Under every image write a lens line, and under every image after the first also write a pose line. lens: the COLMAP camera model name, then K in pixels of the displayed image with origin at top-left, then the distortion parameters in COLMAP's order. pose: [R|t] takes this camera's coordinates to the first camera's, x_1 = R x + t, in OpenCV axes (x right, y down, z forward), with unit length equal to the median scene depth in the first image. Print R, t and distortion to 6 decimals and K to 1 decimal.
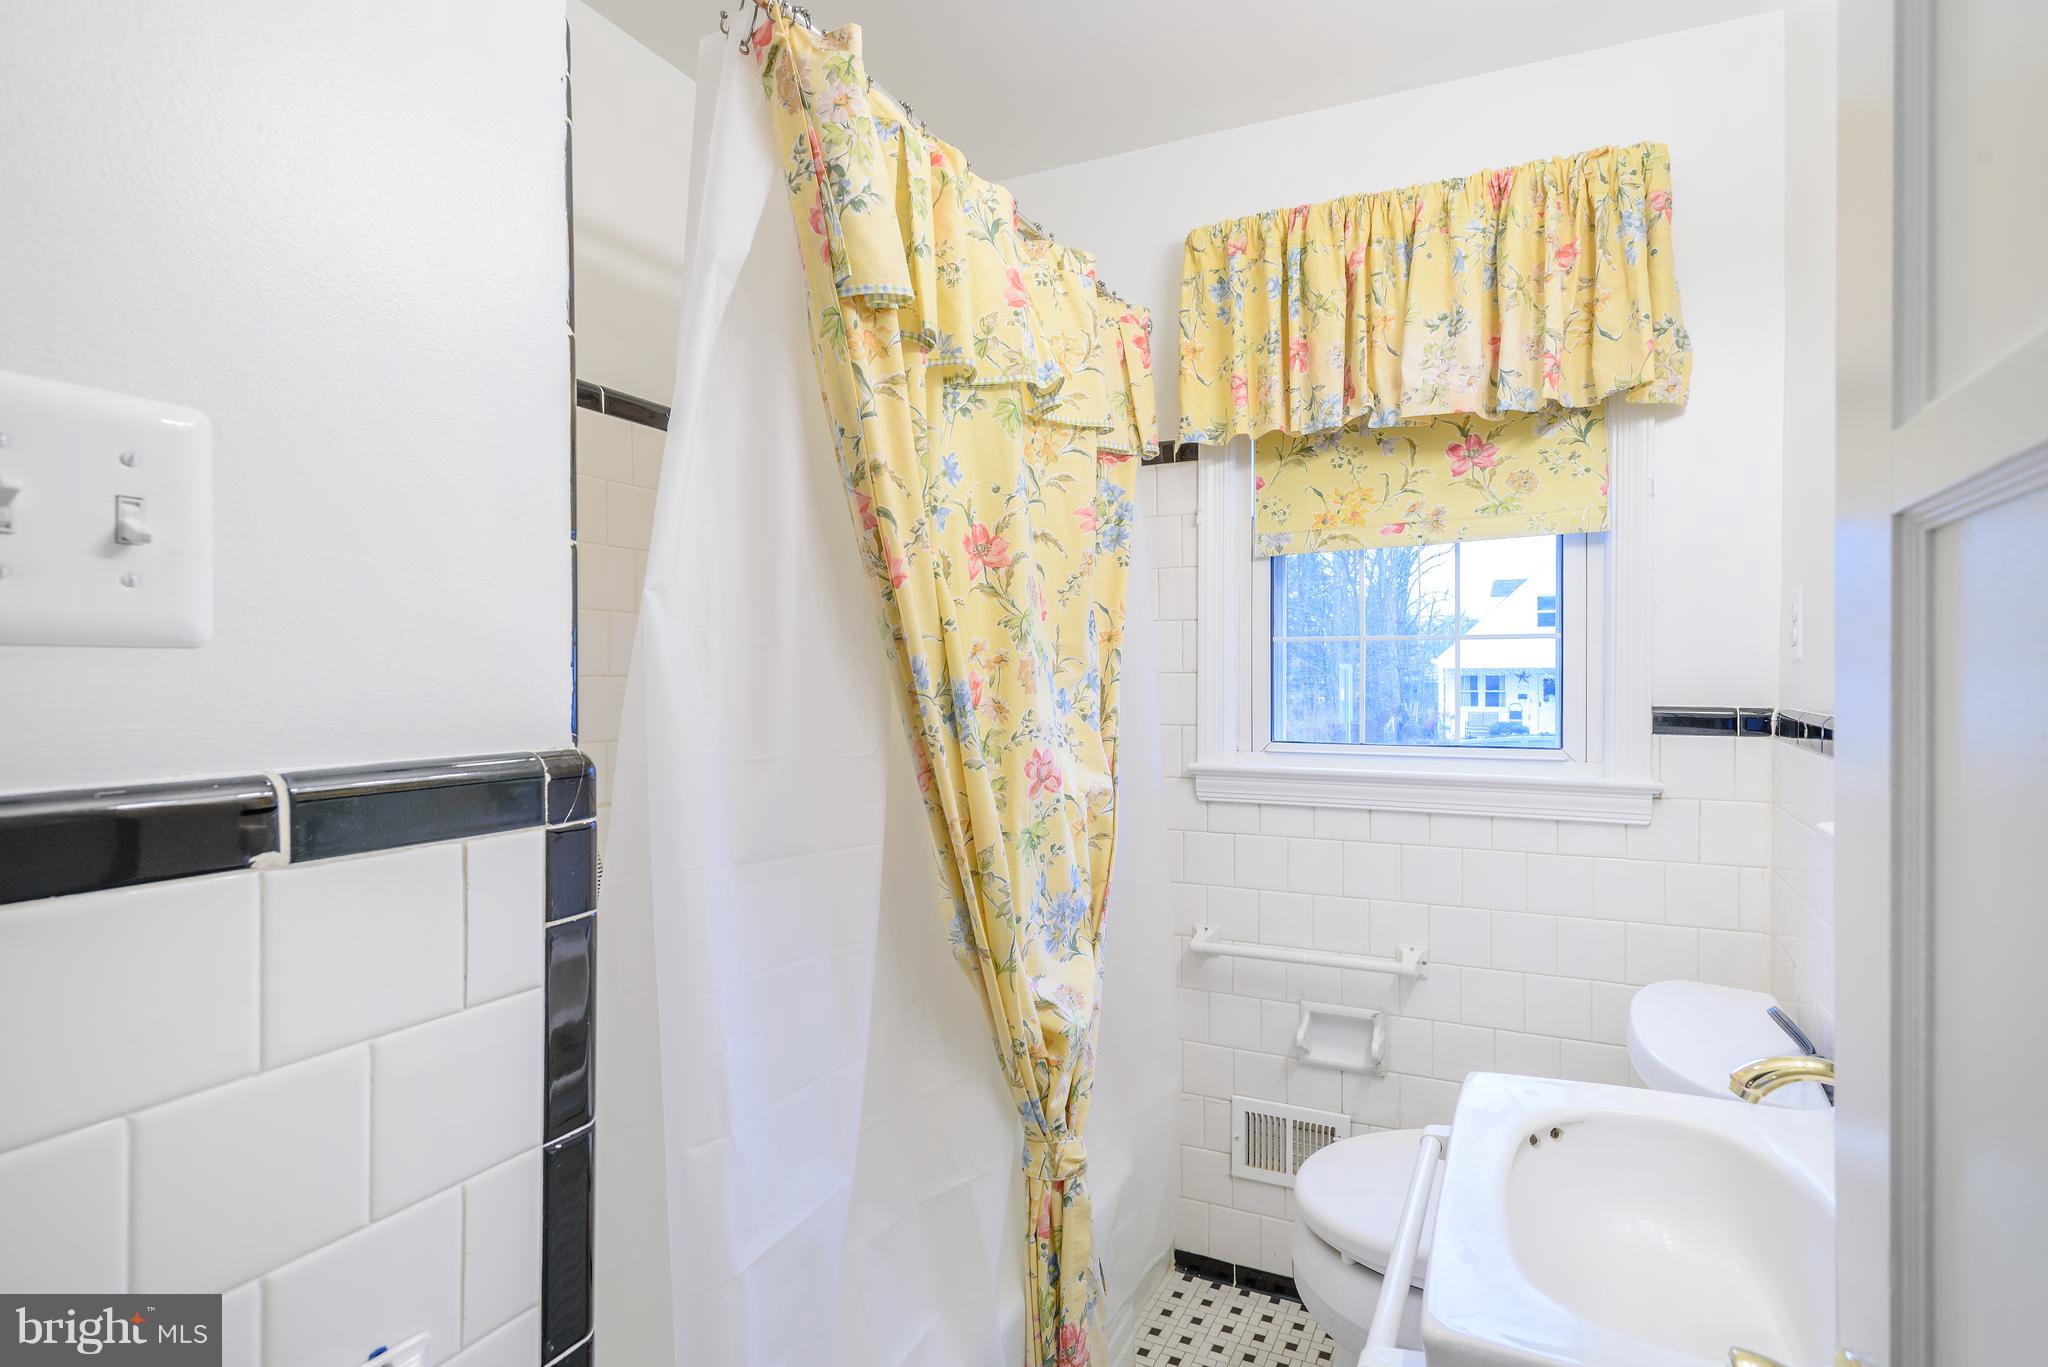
lens RADIAL K [[995.9, 0, 1108.0], [0, 995.9, 680.0], [0, 0, 1]] dist [0.016294, -0.000473]
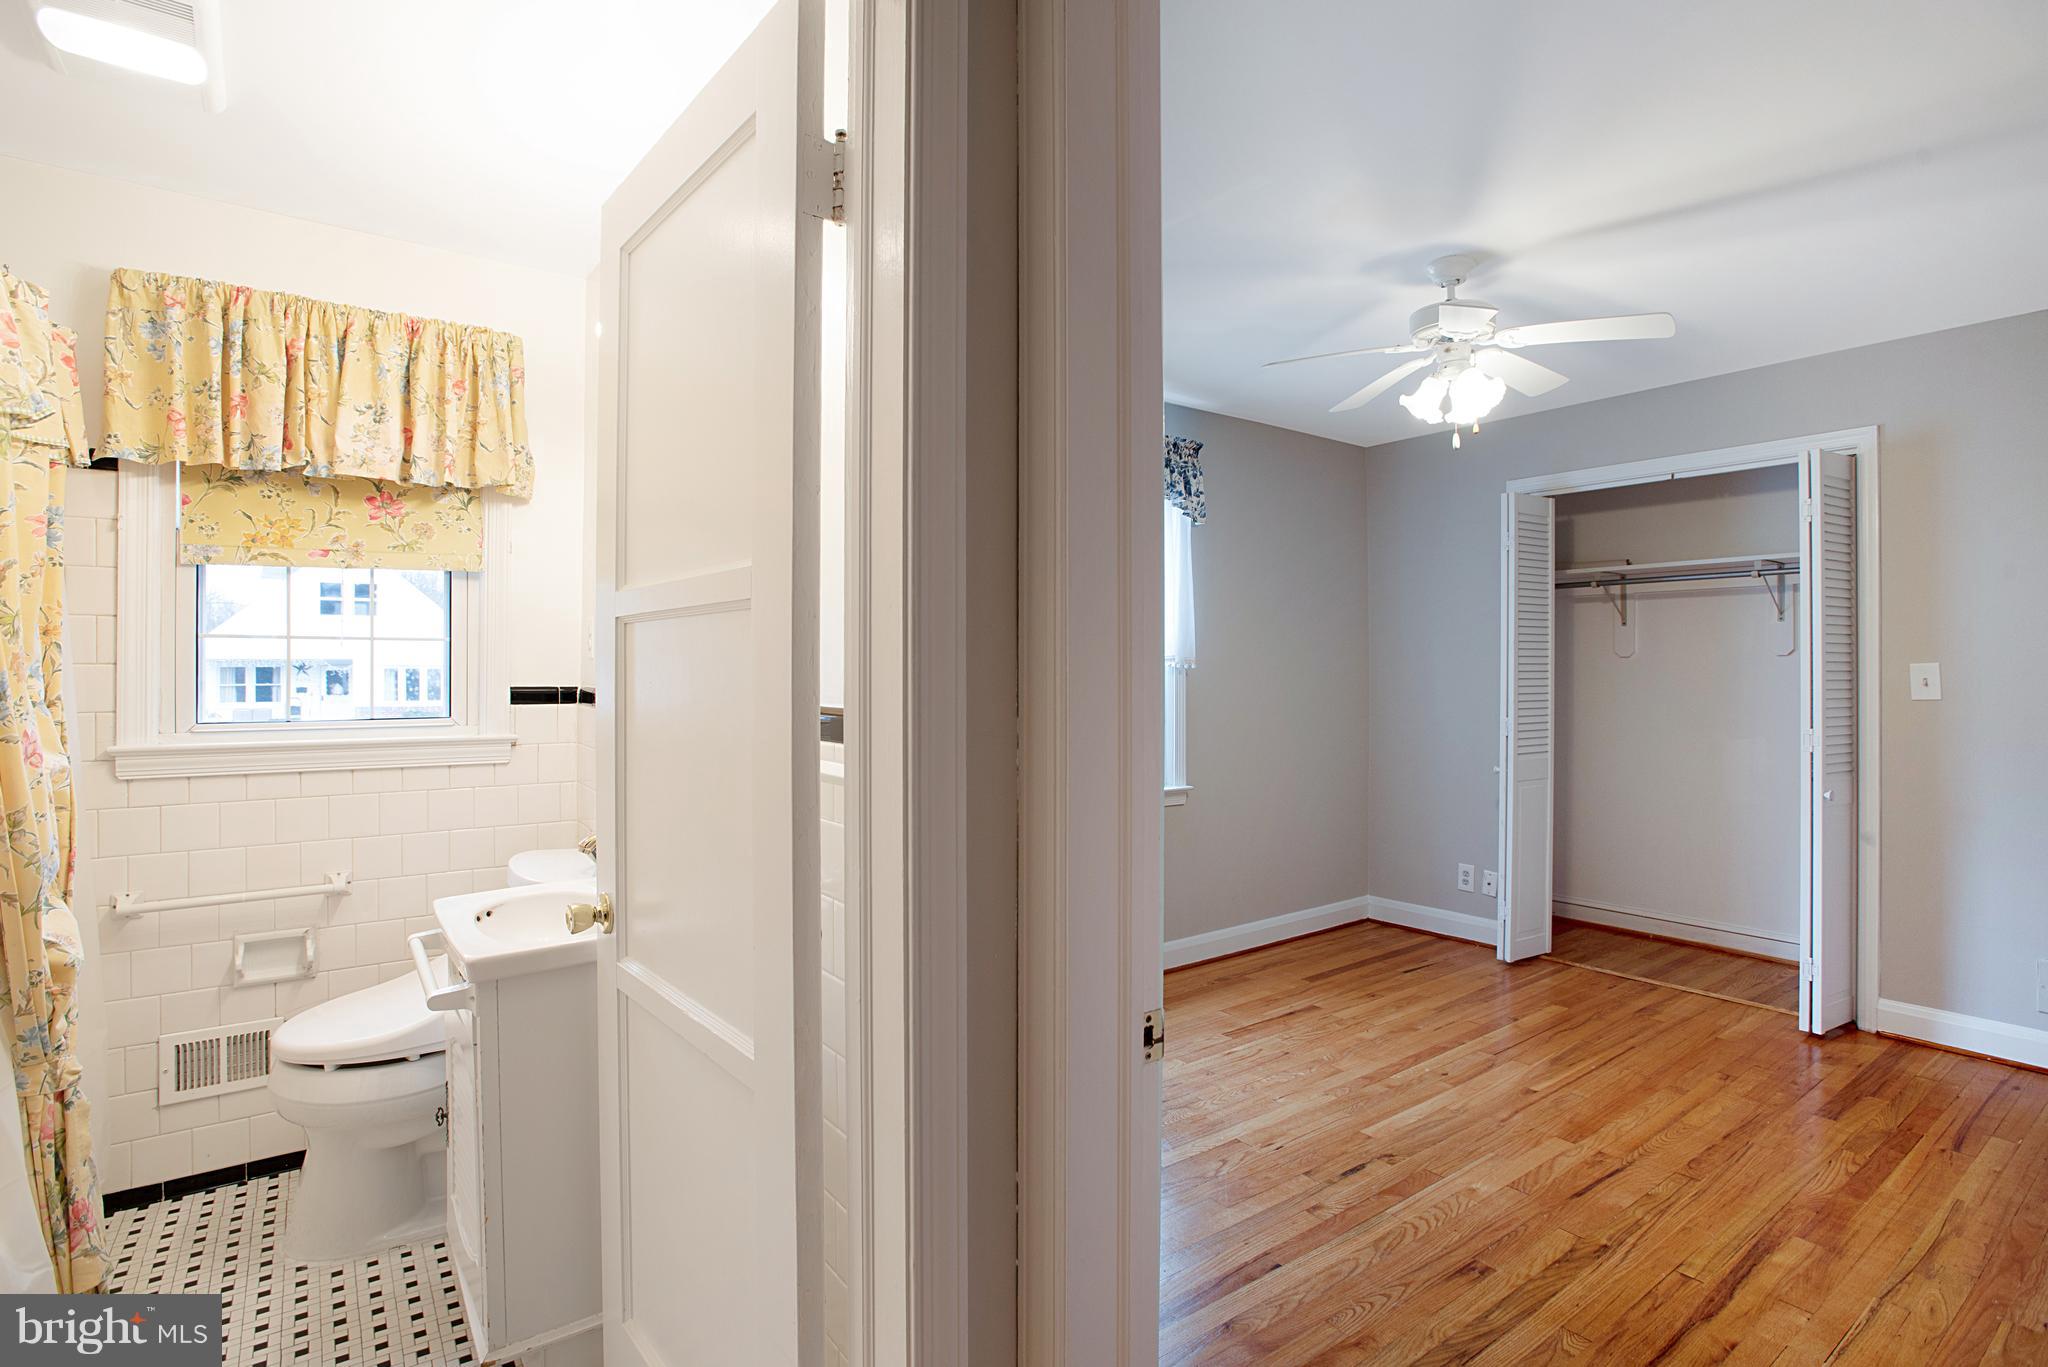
lens RADIAL K [[1006.1, 0, 1034.4], [0, 1006.1, 664.0], [0, 0, 1]] dist [-0.058553, 0.019399]
pose [[0.501348, 0.003209, 0.865240, -0.374304], [0.003429, 0.999978, -0.005696, 0.002515], [-0.865239, 0.005823, 0.501326, -0.470952]]
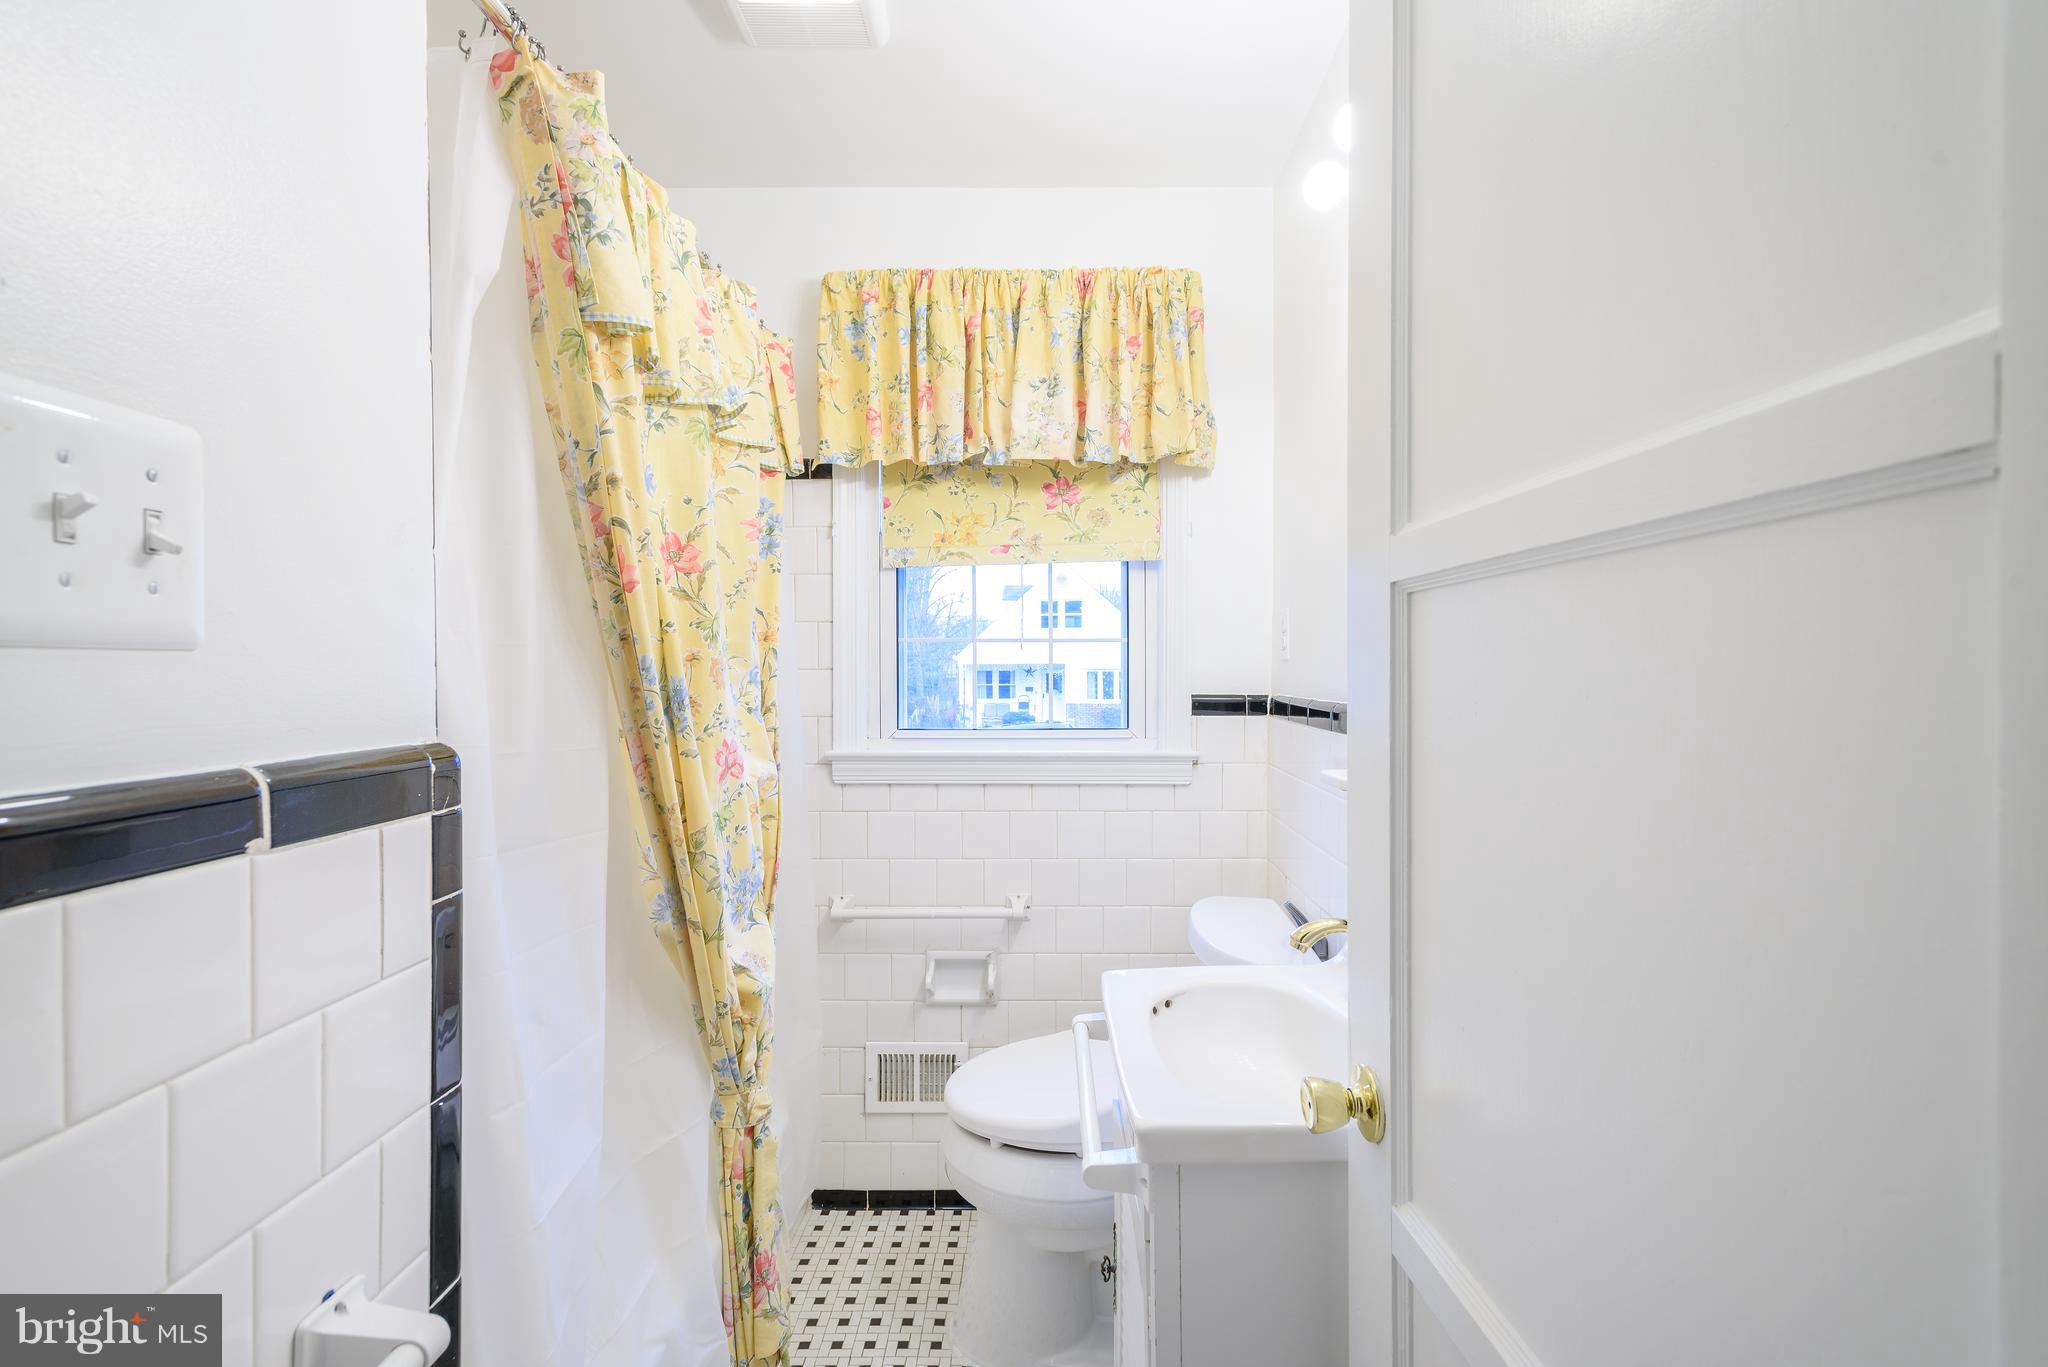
lens RADIAL K [[960.6, 0, 1021.5], [0, 960.6, 677.8], [0, 0, 1]] dist [0.014506, 0.000192]
pose [[0.924386, -0.005186, 0.381424, -0.143659], [0.004179, 0.999985, 0.003467, -0.000740], [-0.381436, -0.001611, 0.924394, -0.086394]]
